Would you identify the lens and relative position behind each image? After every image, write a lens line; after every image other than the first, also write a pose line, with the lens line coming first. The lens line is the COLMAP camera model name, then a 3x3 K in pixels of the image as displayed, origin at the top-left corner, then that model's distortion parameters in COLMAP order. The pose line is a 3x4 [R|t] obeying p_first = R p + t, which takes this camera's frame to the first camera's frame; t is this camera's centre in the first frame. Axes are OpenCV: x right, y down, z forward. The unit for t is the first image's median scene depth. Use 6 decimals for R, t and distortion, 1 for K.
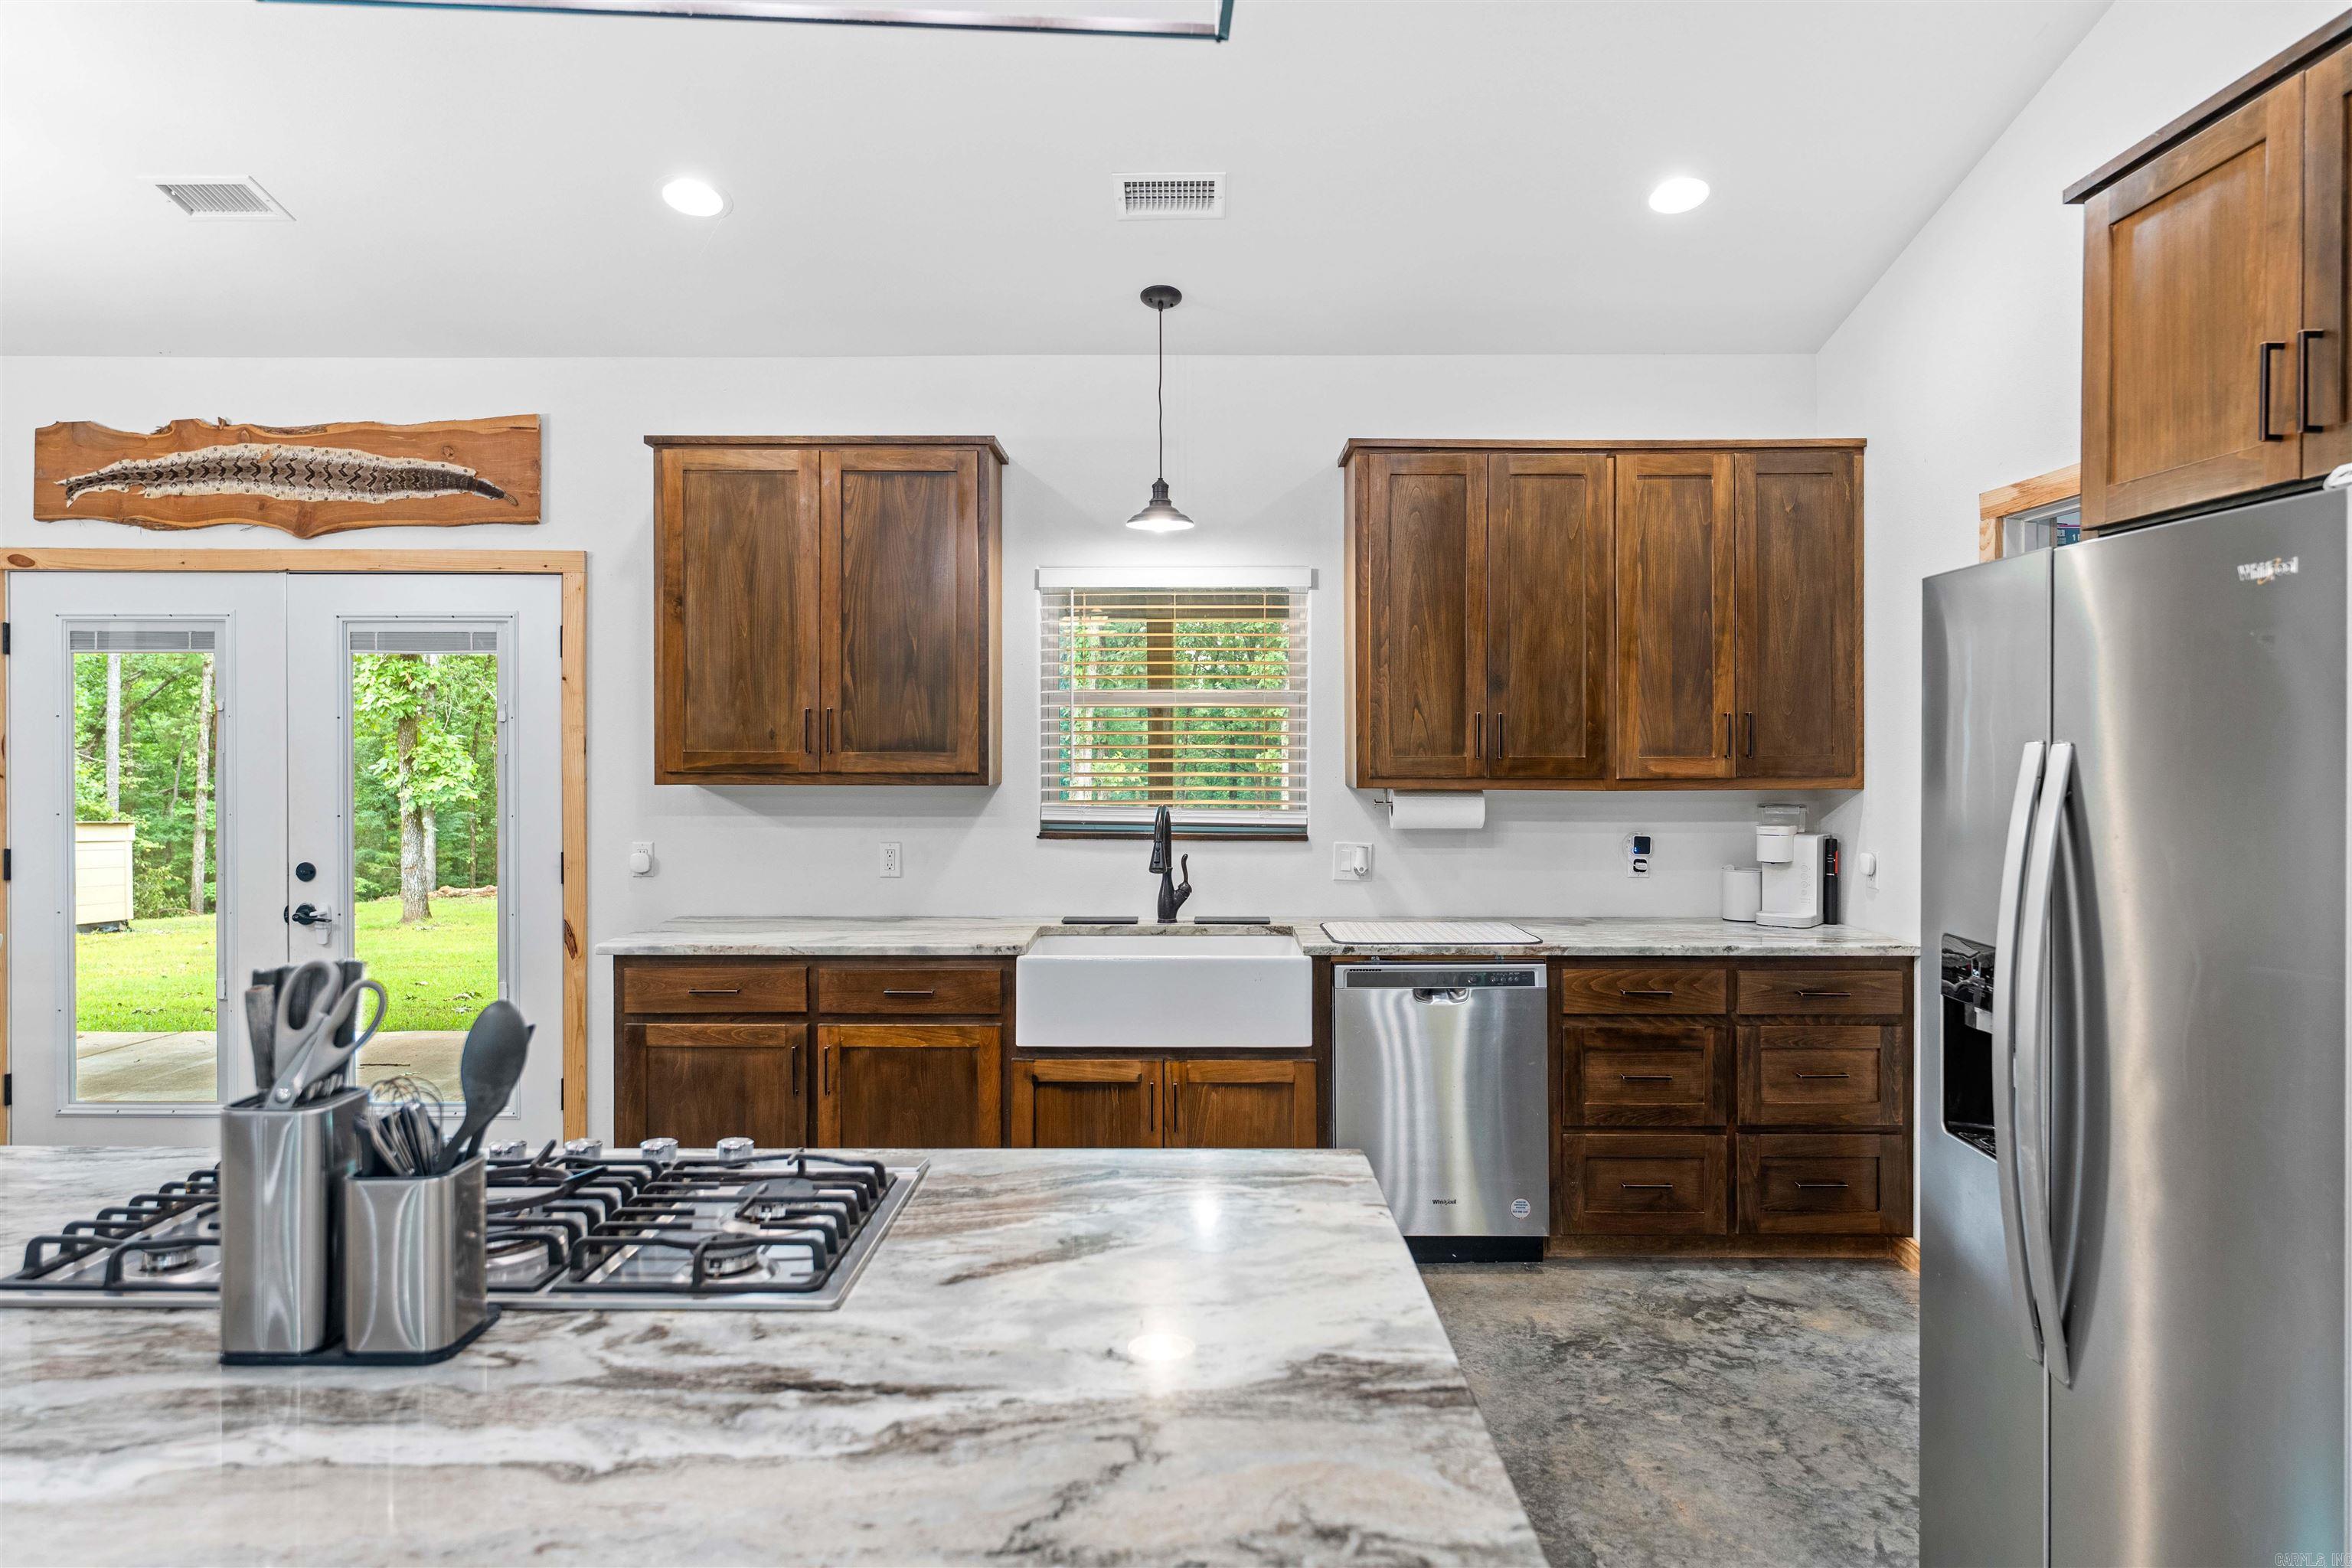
lens RADIAL K [[1345.1, 0, 1179.8], [0, 1345.1, 763.3], [0, 0, 1]] dist [0.005078, -0.005579]
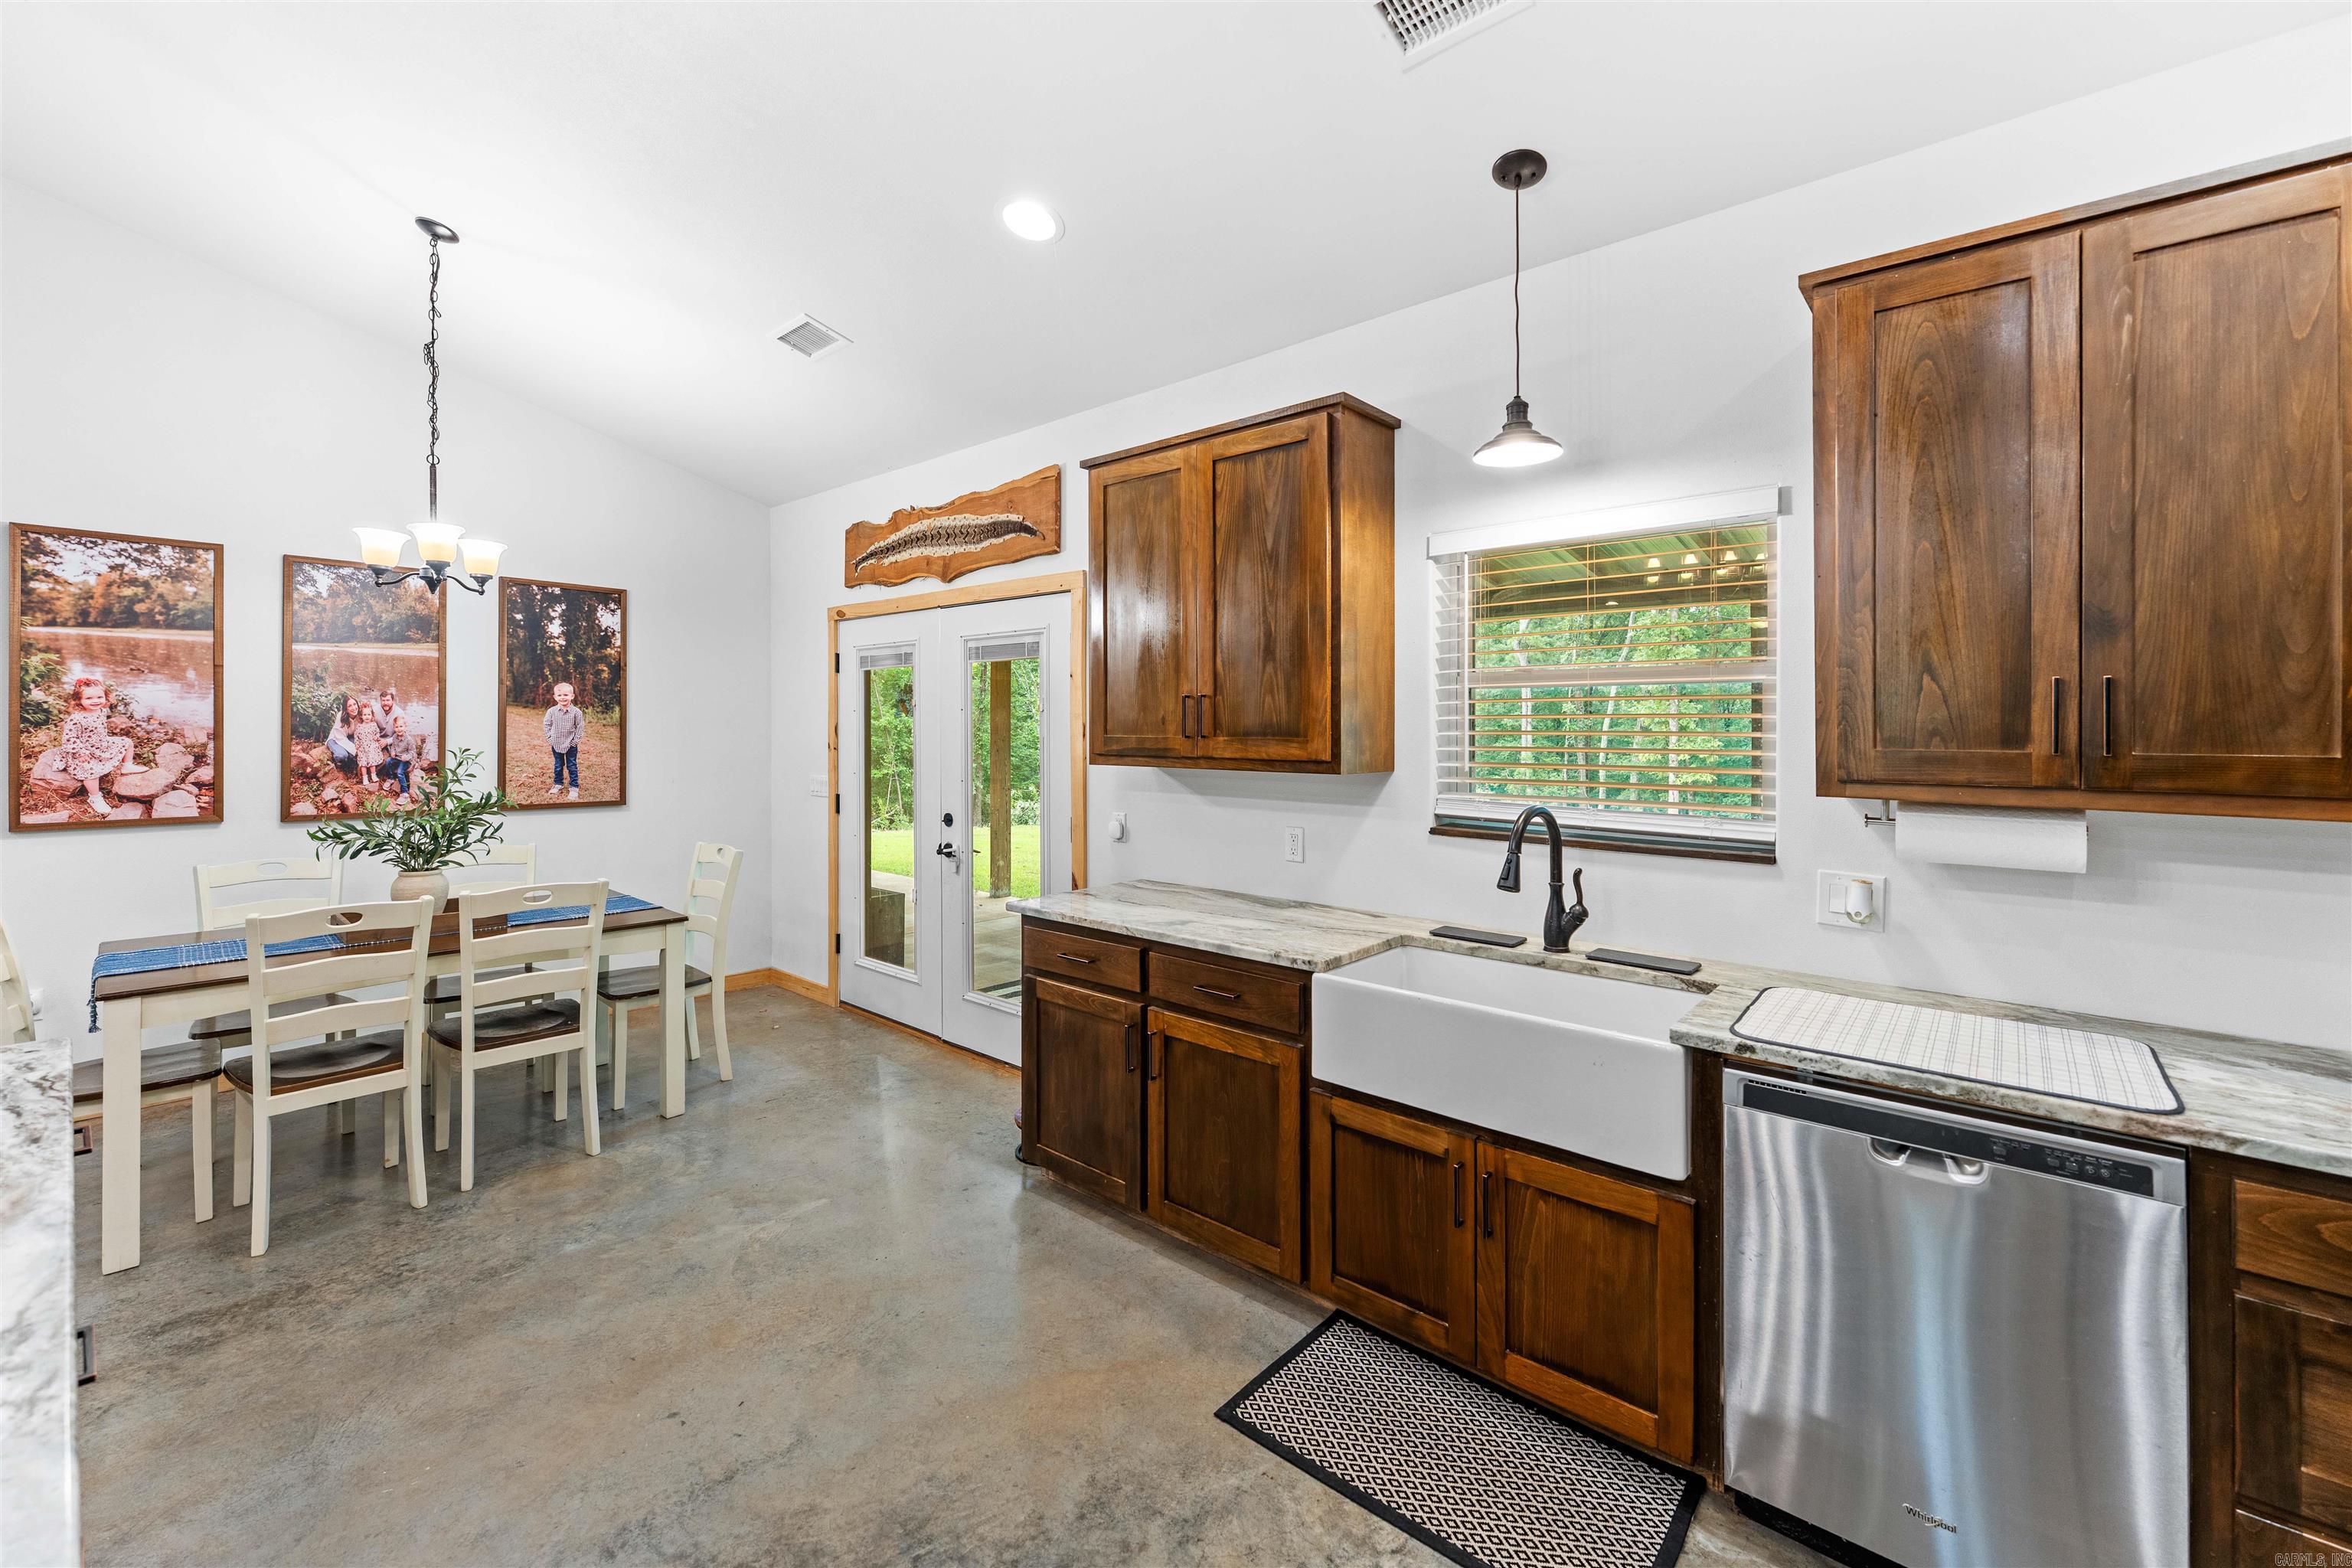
lens RADIAL K [[960.3, 0, 1181.9], [0, 960.3, 730.1], [0, 0, 1]] dist [-0.001343, 0.000222]
pose [[0.756352, 0.001276, -0.654163, 0.202890], [-0.006426, 0.999964, -0.005479, -0.009685], [0.654133, 0.008348, 0.756334, 0.430888]]
